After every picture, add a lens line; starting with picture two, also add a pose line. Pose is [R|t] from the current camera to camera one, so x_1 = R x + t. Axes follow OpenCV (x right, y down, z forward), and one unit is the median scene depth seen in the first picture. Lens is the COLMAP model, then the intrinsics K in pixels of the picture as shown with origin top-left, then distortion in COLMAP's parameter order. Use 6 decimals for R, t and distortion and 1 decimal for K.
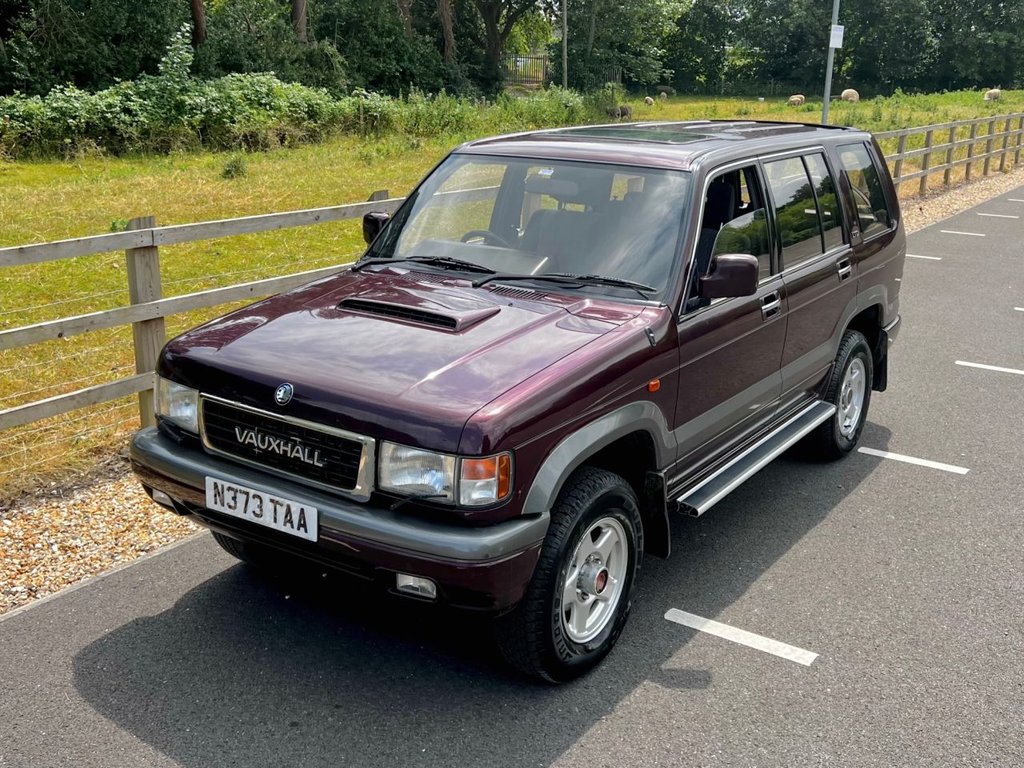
lens RADIAL K [[1174.1, 0, 512.0], [0, 1174.1, 384.0], [0, 0, 1]] dist [0.035618, -0.018463]
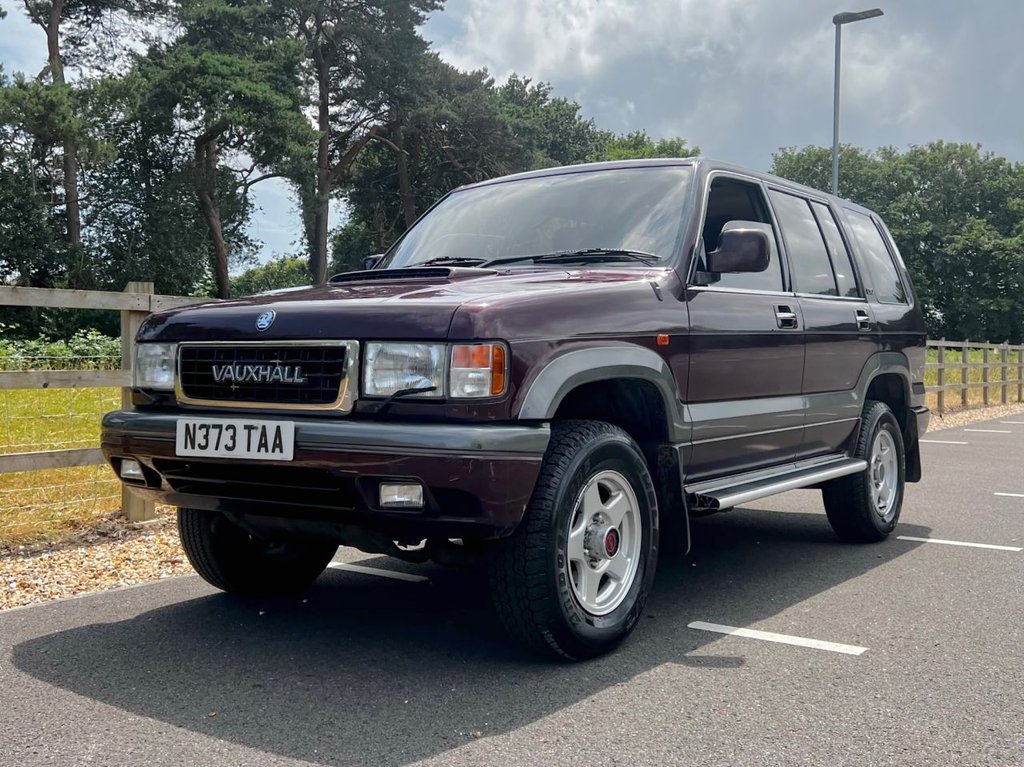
lens RADIAL K [[1181.3, 0, 482.2], [0, 1181.3, 381.4], [0, 0, 1]] dist [0.052840, -0.069722]
pose [[0.999294, -0.009136, -0.036452, 0.012133], [-0.001582, 0.958913, -0.283695, 0.308921], [0.037546, 0.283552, 0.958221, 0.109960]]
